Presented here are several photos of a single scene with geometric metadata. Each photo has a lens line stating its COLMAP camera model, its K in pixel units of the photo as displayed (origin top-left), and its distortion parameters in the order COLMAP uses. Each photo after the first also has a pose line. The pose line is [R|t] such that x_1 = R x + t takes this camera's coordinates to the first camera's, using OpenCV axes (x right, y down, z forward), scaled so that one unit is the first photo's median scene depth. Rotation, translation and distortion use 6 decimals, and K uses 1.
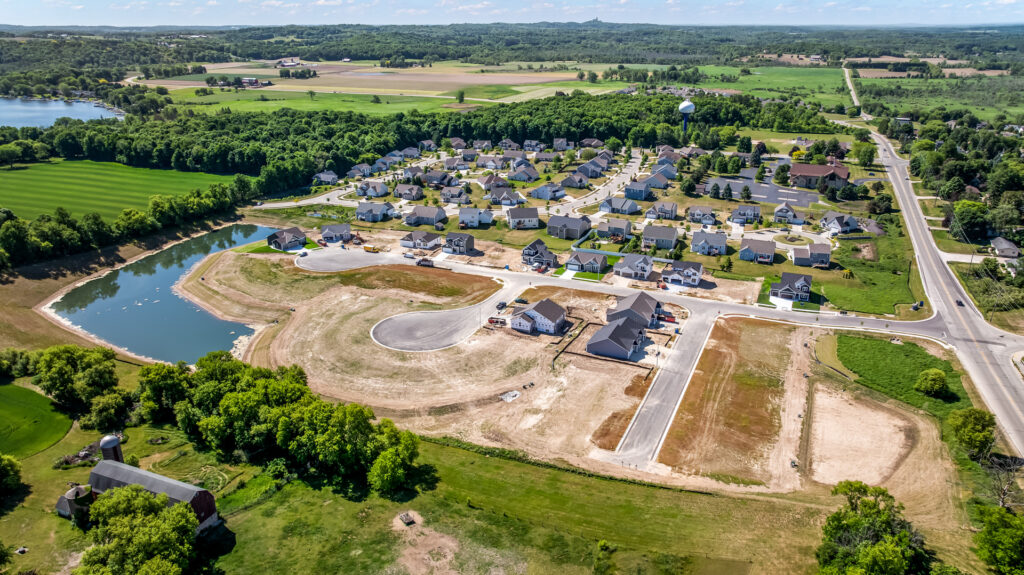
lens RADIAL K [[720.8, 0, 519.6], [0, 720.8, 284.8], [0, 0, 1]] dist [-0.025753, 0.018408]
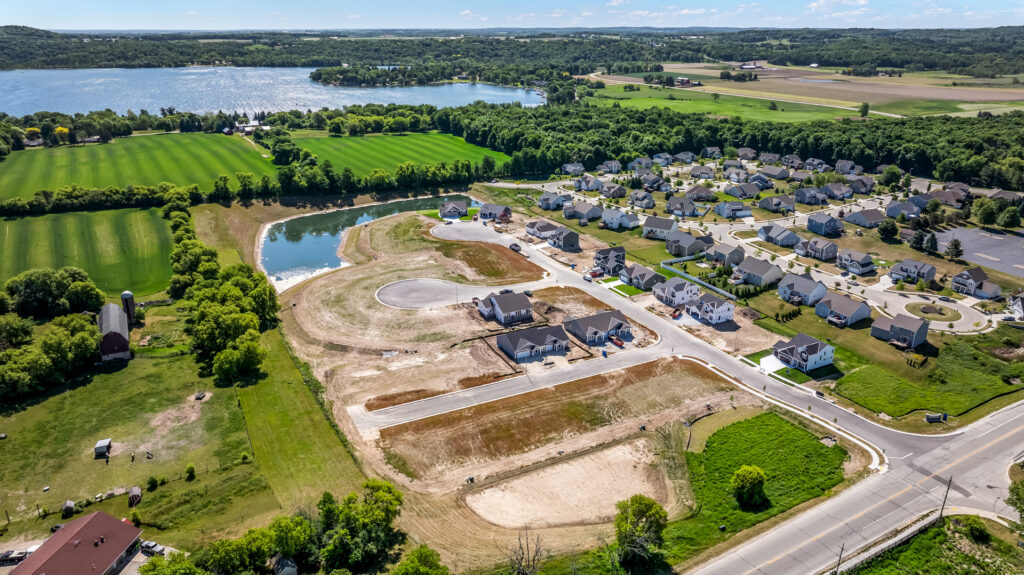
lens RADIAL K [[720.8, 0, 516.9], [0, 720.8, 289.5], [0, 0, 1]] dist [-0.025753, 0.018408]
pose [[0.776259, 0.219262, -0.591055, 0.554595], [-0.217519, 0.973145, 0.075326, -0.053209], [0.591698, 0.070093, 0.803106, 0.130430]]
